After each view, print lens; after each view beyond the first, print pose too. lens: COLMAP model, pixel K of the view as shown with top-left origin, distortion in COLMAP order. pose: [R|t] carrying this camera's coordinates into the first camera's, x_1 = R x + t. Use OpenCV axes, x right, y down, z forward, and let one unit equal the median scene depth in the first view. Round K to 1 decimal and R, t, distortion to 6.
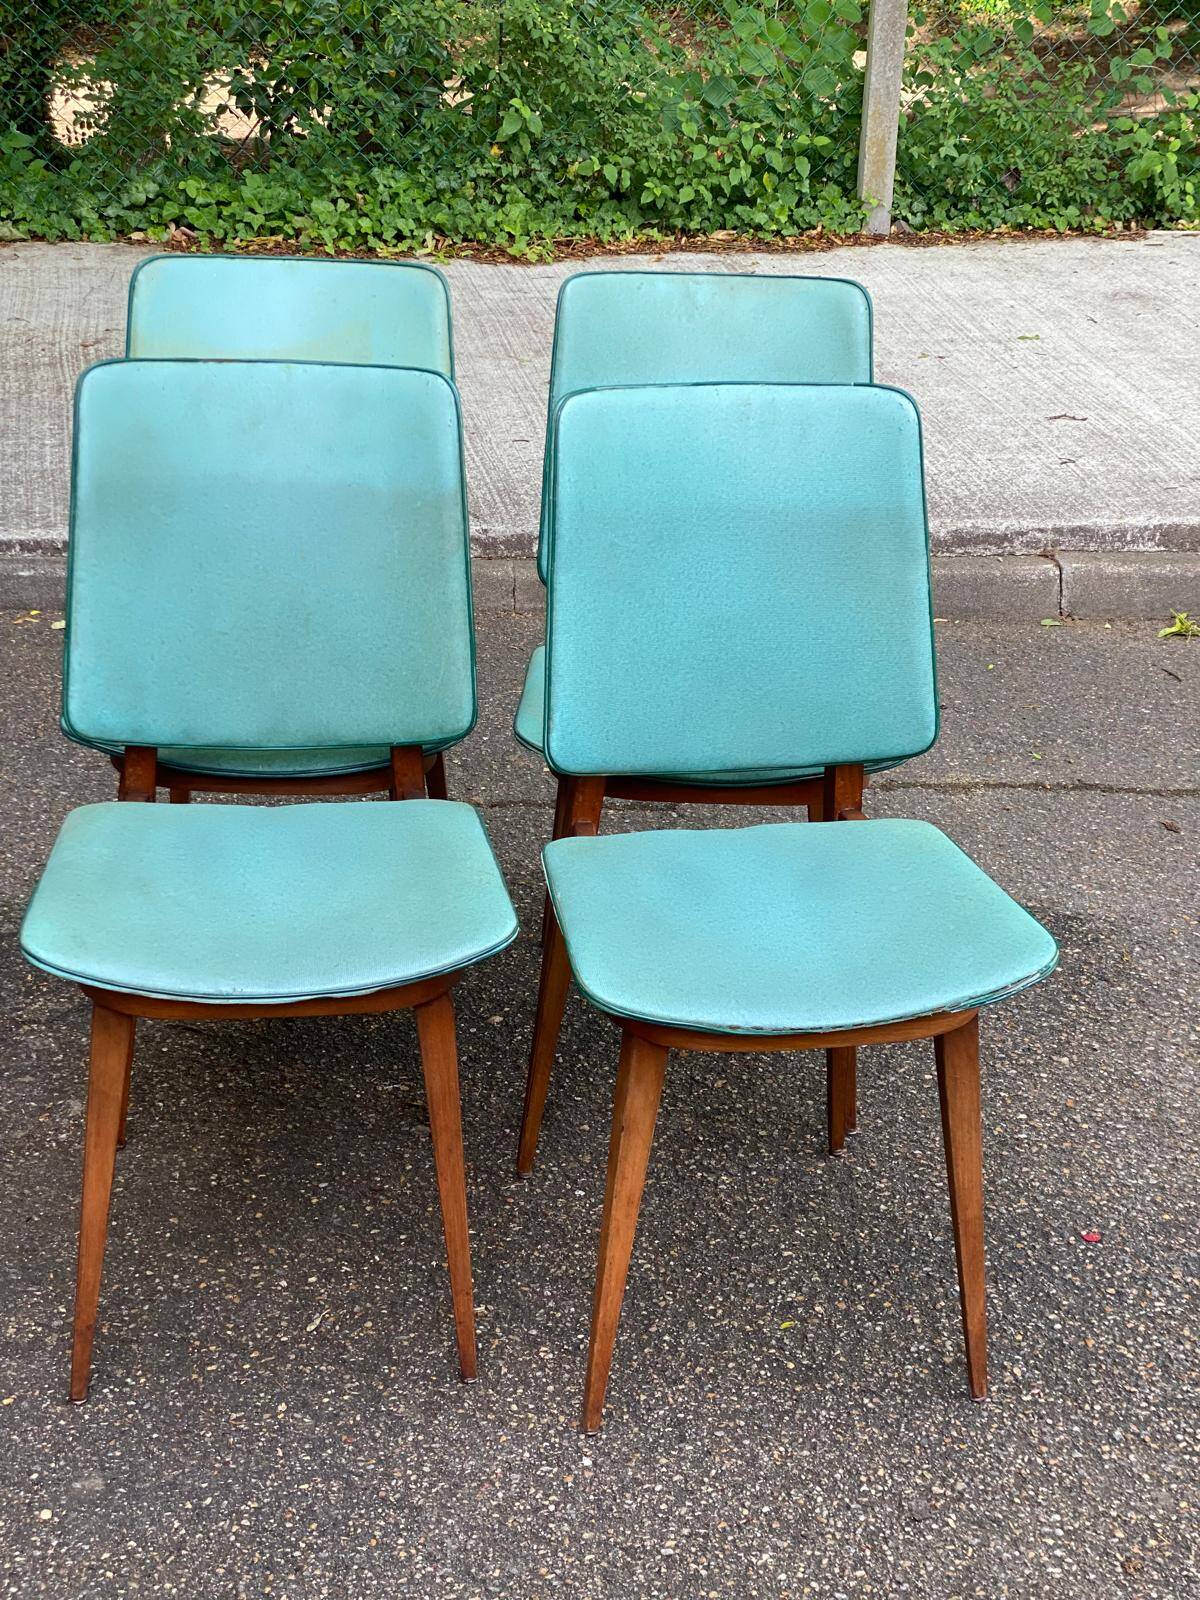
lens RADIAL K [[2404.0, 0, 612.7], [0, 2404.0, 799.5], [0, 0, 1]] dist [0.102699, 0.000000]
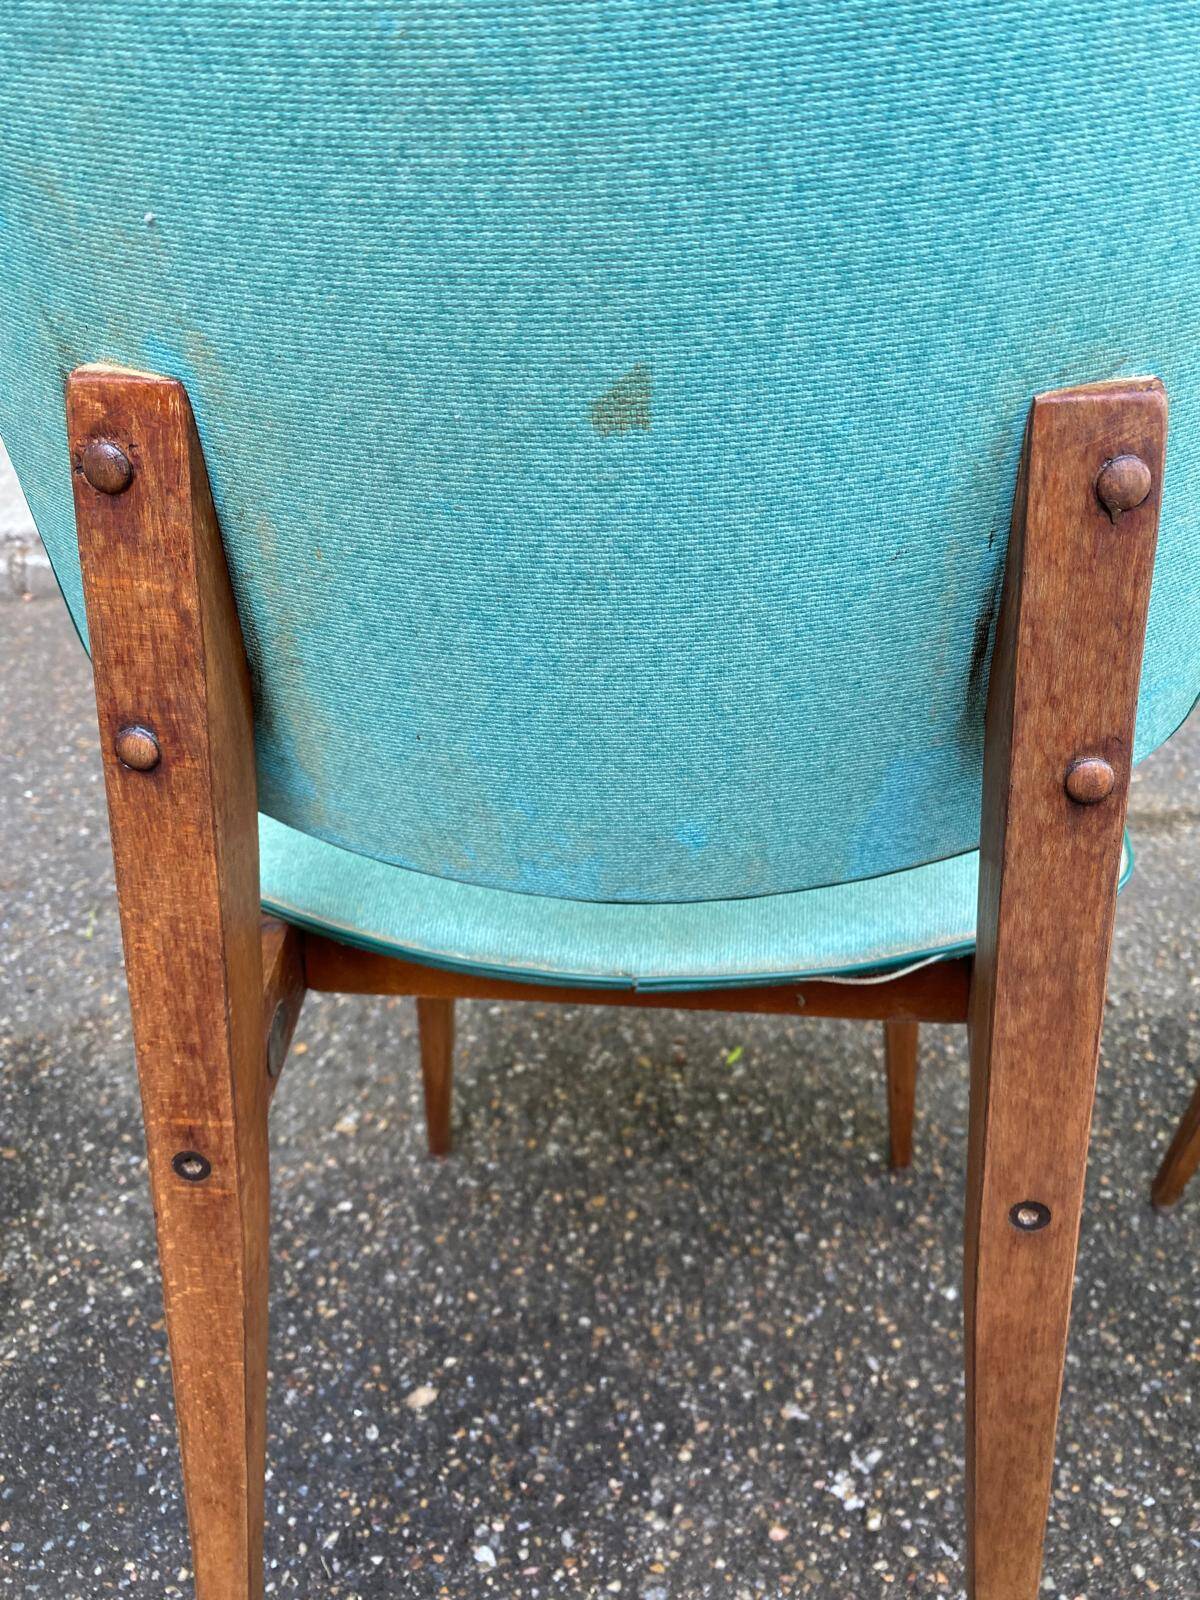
lens RADIAL K [[1231.2, 0, 623.6], [0, 1231.2, 793.7], [0, 0, 1]] dist [0.003526, -0.010220]
pose [[0.994156, -0.000843, -0.107948, 0.016584], [0.011839, 0.994789, 0.101261, -0.045314], [0.107300, -0.101947, 0.988986, 0.496275]]
